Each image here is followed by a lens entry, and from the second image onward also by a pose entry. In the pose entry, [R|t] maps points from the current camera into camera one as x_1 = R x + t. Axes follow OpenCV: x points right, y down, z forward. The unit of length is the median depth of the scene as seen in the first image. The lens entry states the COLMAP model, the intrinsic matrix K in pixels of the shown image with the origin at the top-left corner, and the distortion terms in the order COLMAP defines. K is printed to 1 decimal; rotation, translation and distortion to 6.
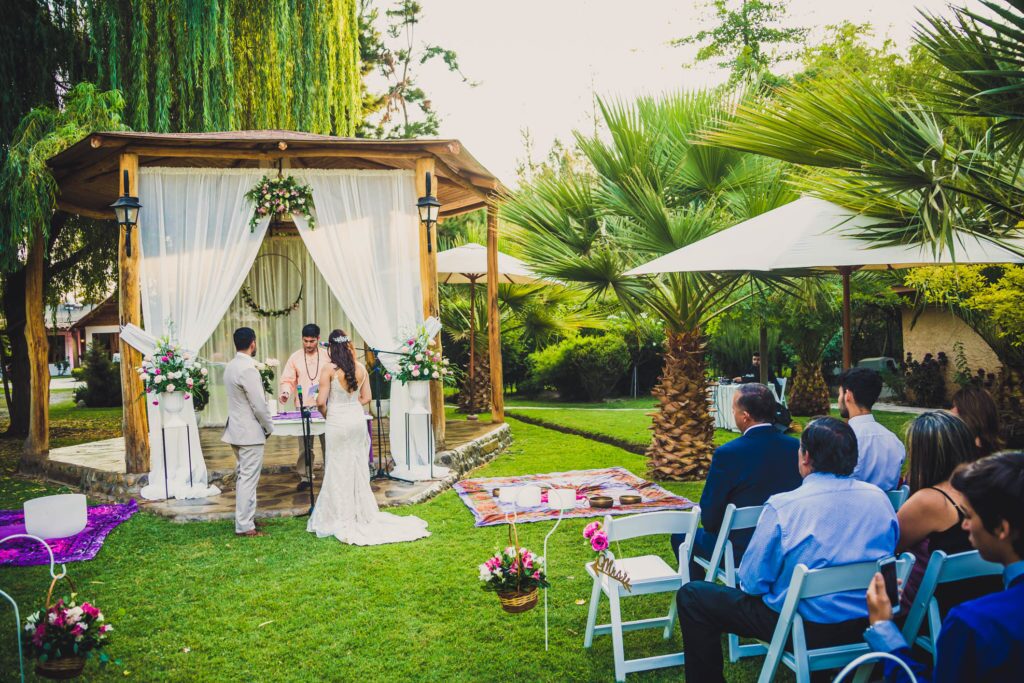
lens RADIAL K [[837.7, 0, 512.0], [0, 837.7, 341.5], [0, 0, 1]] dist [-0.115592, 0.112846]
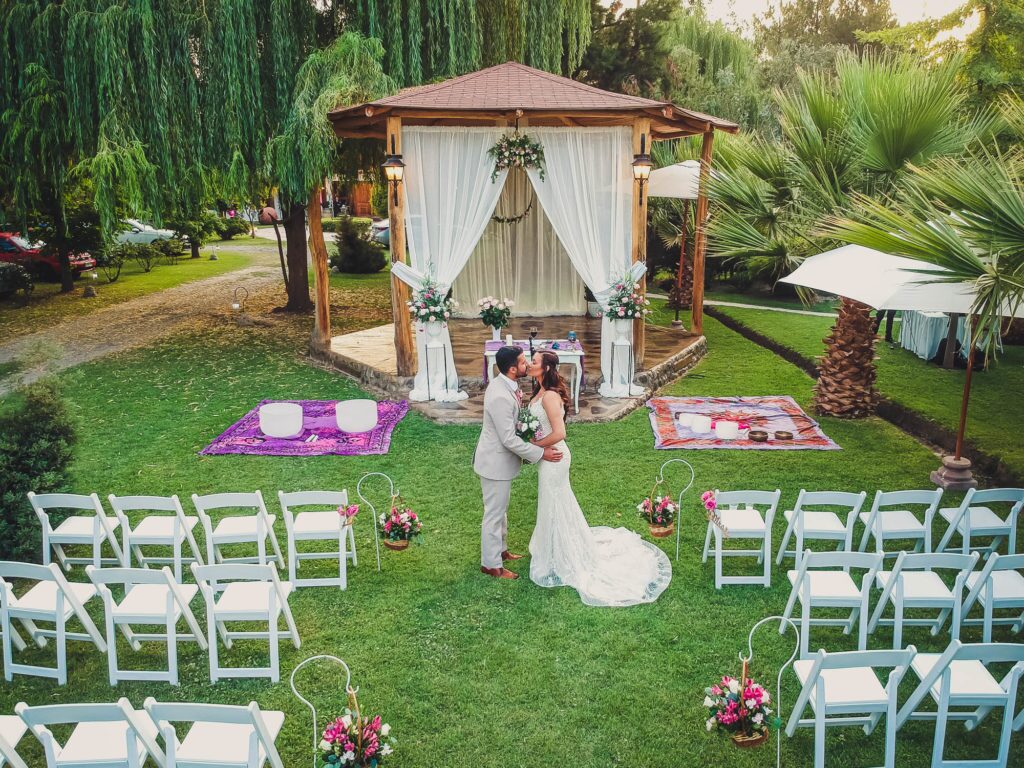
lens RADIAL K [[839.3, 0, 548.2], [0, 839.3, 413.9], [0, 0, 1]] dist [0.108898, -0.197484]
pose [[0.974194, 0.091281, -0.206432, 0.047975], [-0.033844, 0.963311, 0.266246, -0.141017], [0.223161, -0.252389, 0.941541, -0.223981]]
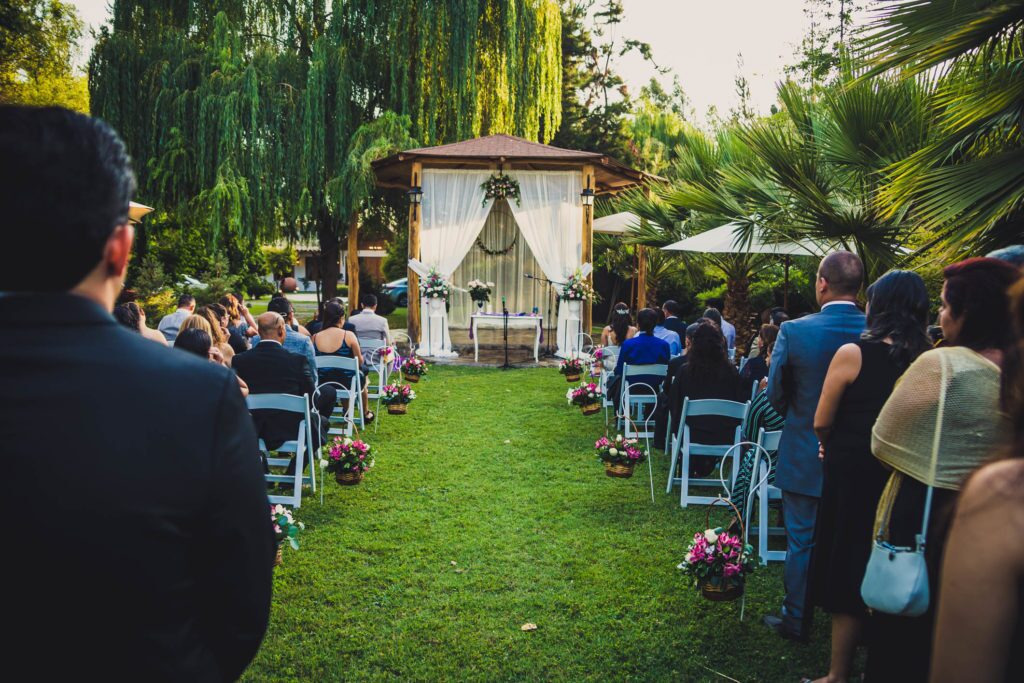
lens RADIAL K [[870.1, 0, 497.9], [0, 870.1, 338.3], [0, 0, 1]] dist [-0.089178, -0.000960]
pose [[0.958895, 0.072576, -0.274324, 0.224380], [-0.053353, 0.995610, 0.076908, -0.003968], [0.278702, -0.059111, 0.958557, -0.719670]]
